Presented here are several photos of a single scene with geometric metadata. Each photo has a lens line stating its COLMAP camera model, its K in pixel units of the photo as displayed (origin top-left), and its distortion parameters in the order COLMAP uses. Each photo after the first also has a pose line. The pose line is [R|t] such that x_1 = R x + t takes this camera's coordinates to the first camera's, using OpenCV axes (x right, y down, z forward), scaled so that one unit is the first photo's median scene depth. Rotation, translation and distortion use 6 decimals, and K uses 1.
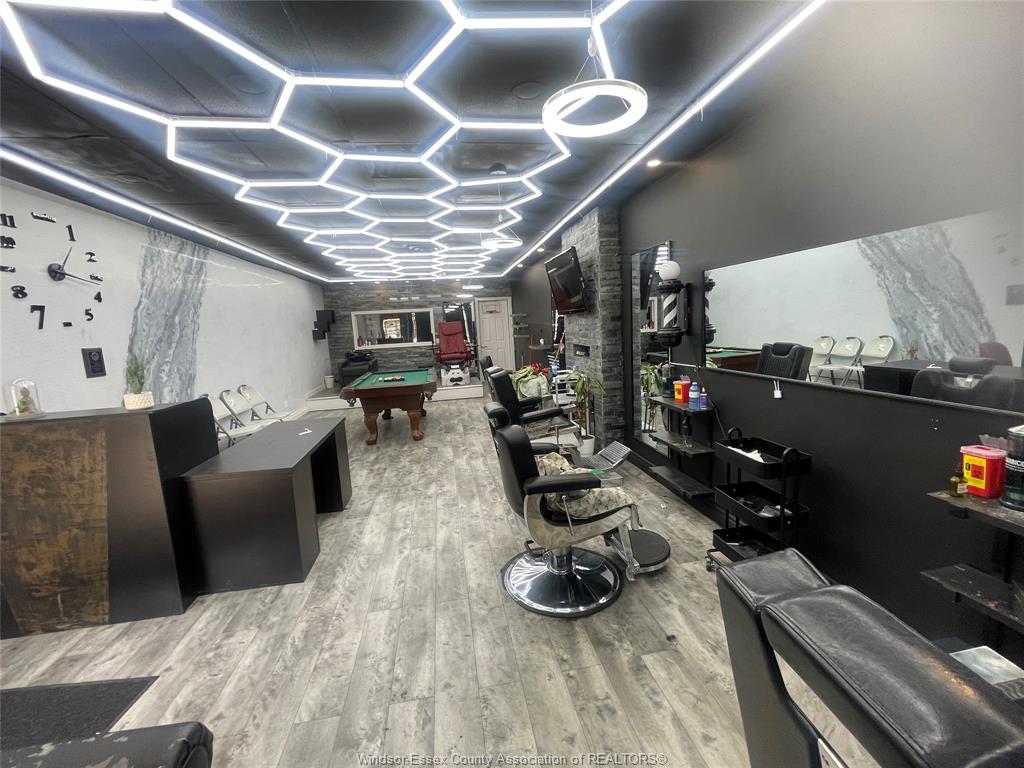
lens RADIAL K [[428.3, 0, 512.0], [0, 428.3, 384.0], [0, 0, 1]] dist [-0.000265, -0.000349]
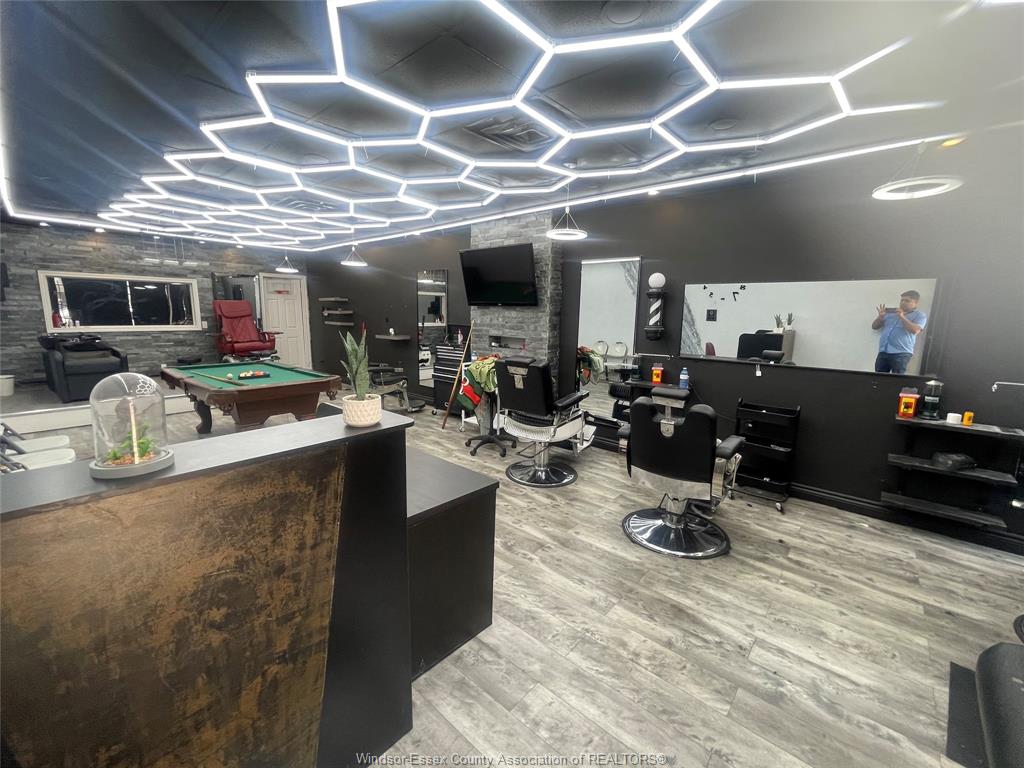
lens RADIAL K [[428.3, 0, 512.0], [0, 428.3, 384.0], [0, 0, 1]] dist [-0.000265, -0.000349]
pose [[0.769139, -0.039973, 0.637830, -1.073768], [0.030401, 0.999201, 0.025960, -0.005612], [-0.638358, -0.000577, 0.769739, 0.404187]]
